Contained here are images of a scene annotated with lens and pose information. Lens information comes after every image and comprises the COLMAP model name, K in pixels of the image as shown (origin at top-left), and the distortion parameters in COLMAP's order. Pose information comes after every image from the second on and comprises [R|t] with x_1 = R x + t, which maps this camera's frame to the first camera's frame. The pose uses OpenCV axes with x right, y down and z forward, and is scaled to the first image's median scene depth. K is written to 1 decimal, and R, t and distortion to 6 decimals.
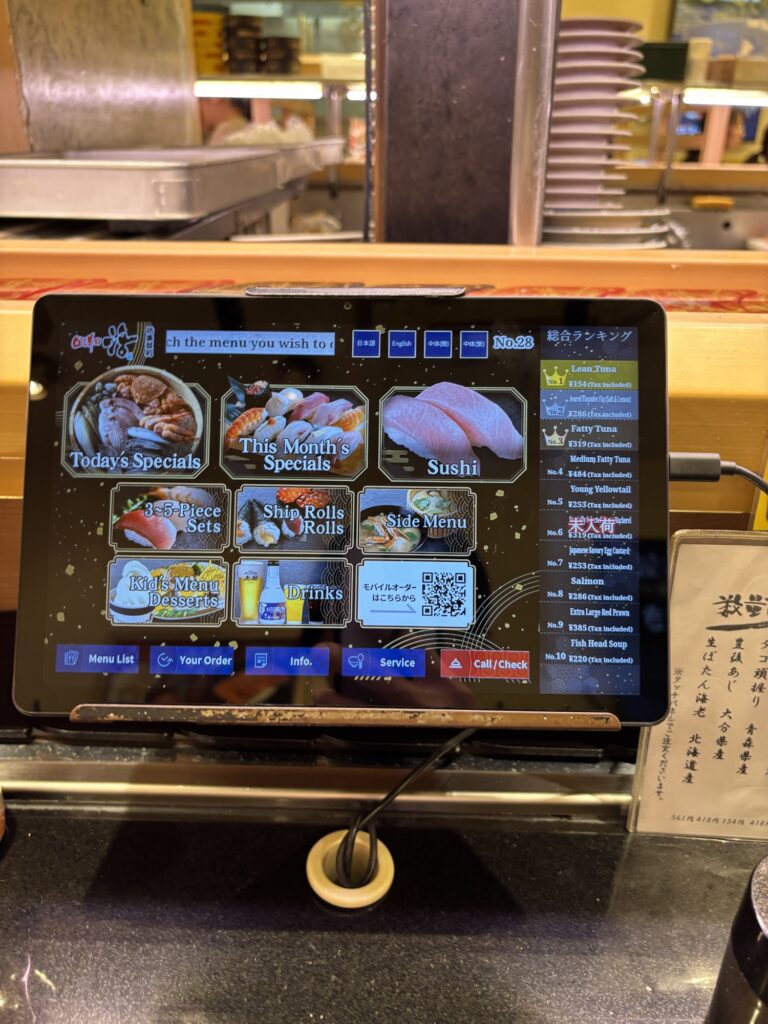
lens RADIAL K [[794.1, 0, 393.3], [0, 794.1, 507.1], [0, 0, 1]] dist [0.042391, -0.071090]
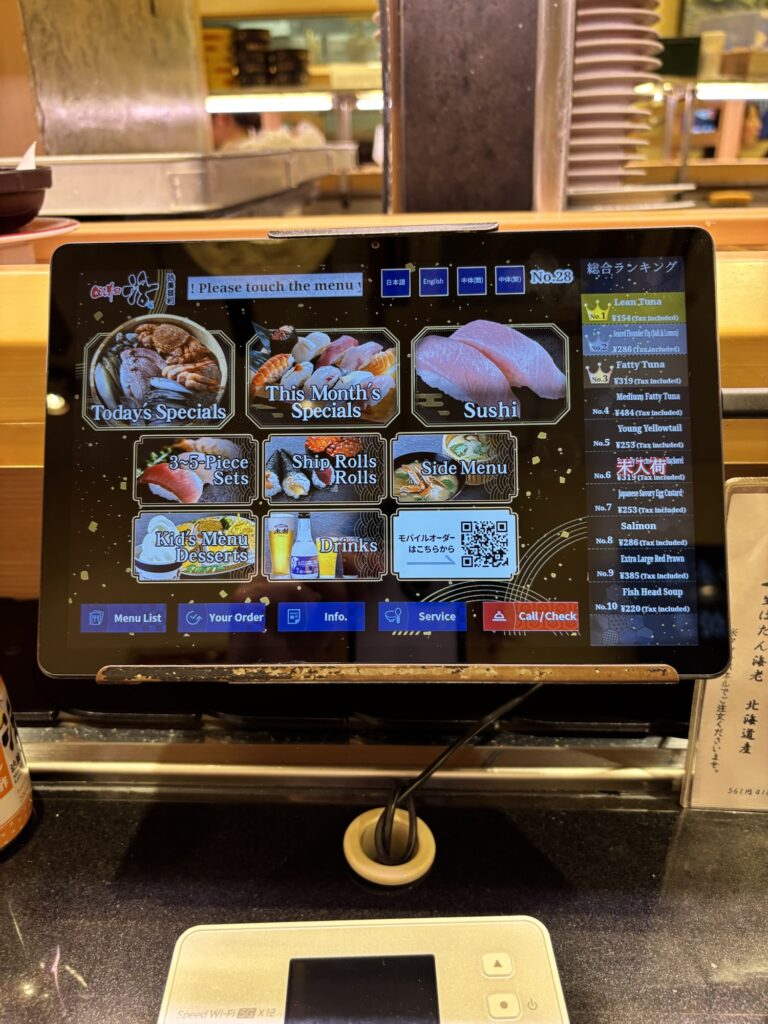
lens RADIAL K [[794.4, 0, 381.5], [0, 794.4, 515.4], [0, 0, 1]] dist [0.040645, -0.071962]
pose [[0.999098, -0.023349, -0.035481, -0.023793], [0.022930, 0.999663, -0.012172, 0.082928], [0.035753, 0.011348, 0.999296, 0.050864]]
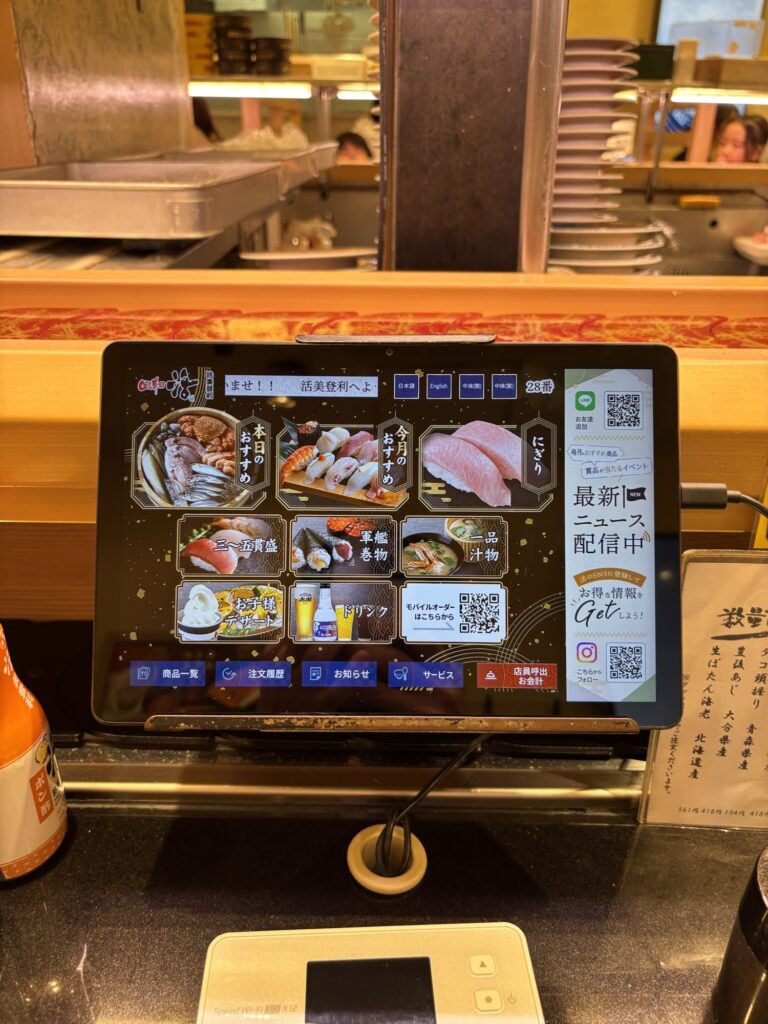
lens RADIAL K [[796.0, 0, 384.0], [0, 796.0, 512.0], [0, 0, 1]] dist [0.039721, -0.065253]
pose [[0.999938, -0.007343, 0.008314, -0.075823], [0.007214, 0.999853, 0.015528, -0.048318], [-0.008426, -0.015467, 0.999845, -0.107220]]
